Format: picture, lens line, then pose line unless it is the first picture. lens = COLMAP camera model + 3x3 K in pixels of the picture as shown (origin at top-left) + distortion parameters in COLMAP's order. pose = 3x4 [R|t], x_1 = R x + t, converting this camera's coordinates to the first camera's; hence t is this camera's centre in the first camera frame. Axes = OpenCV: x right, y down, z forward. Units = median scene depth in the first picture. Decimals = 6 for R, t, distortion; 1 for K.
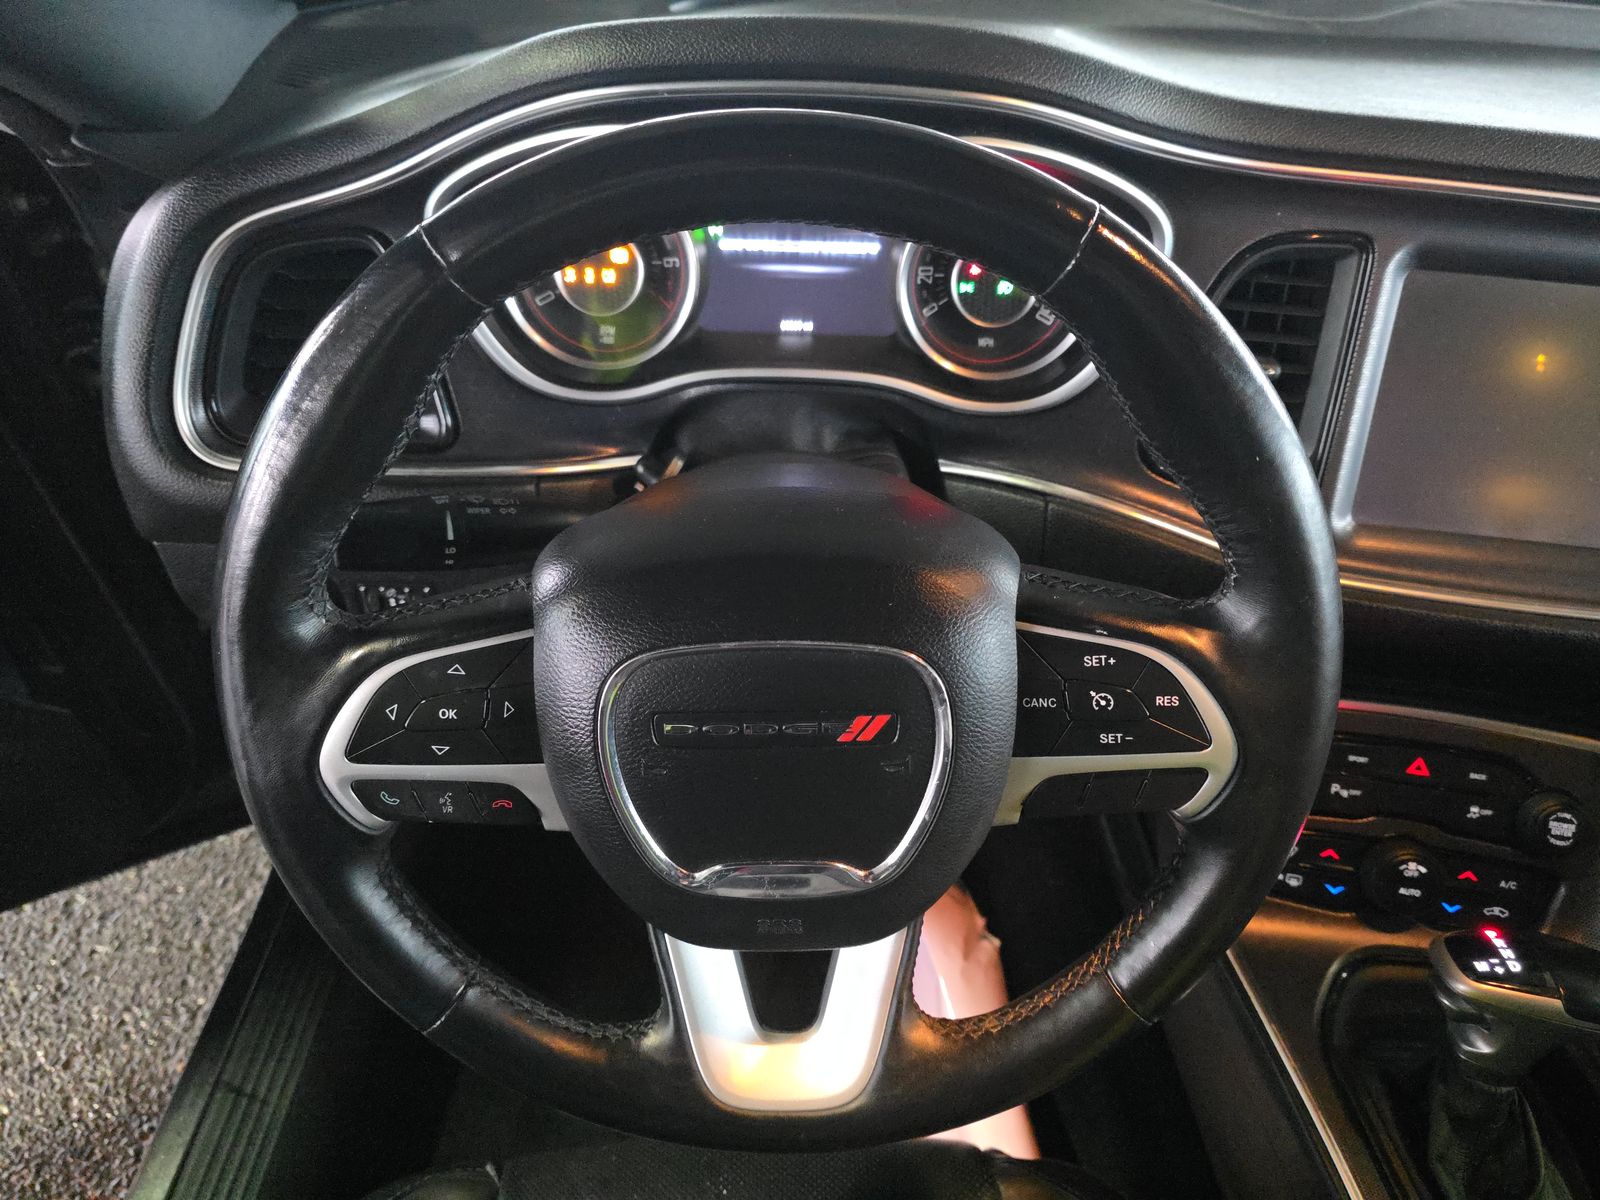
lens RADIAL K [[1052.6, 0, 800.0], [0, 1052.6, 600.0], [0, 0, 1]] dist [0.001400, 0.001052]
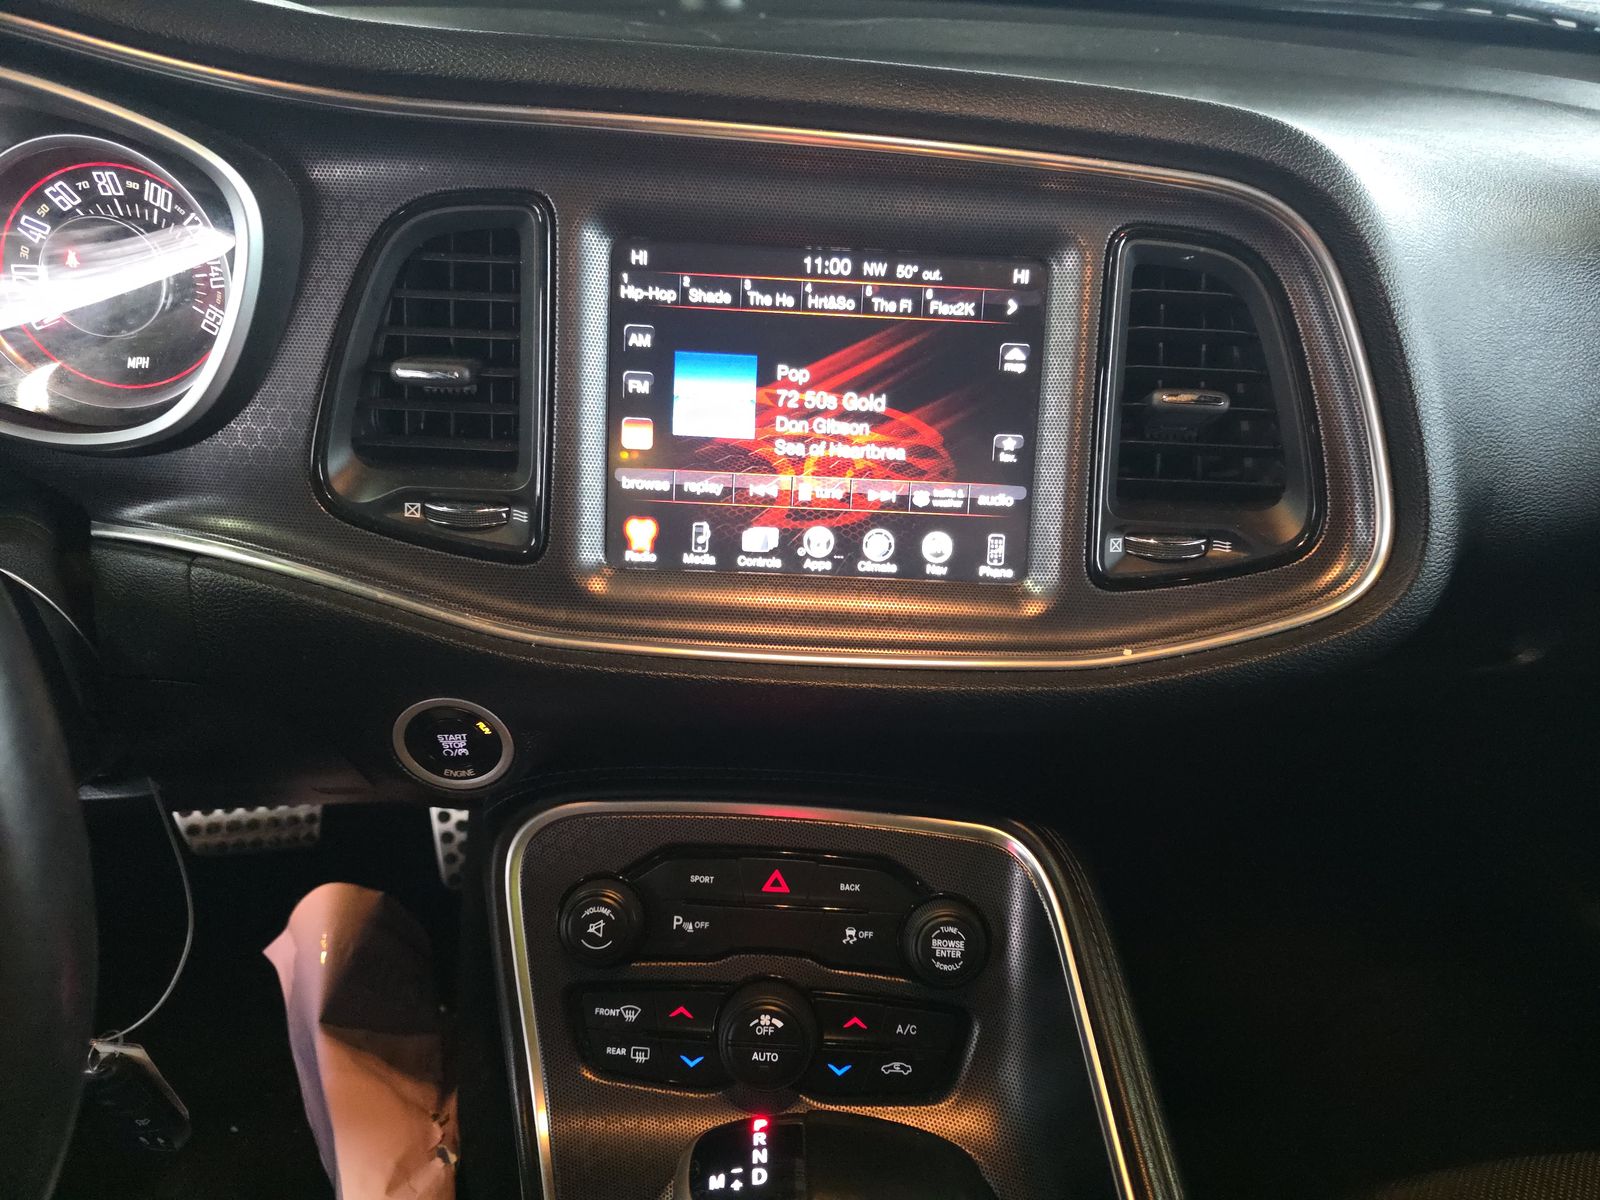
lens RADIAL K [[1061.4, 0, 800.0], [0, 1061.4, 600.0], [0, 0, 1]] dist [0.032781, 0.000102]
pose [[0.990266, -0.064457, 0.123366, 0.531506], [0.078973, 0.990028, -0.116652, 0.047725], [-0.114616, 0.125259, 0.985481, 0.213439]]
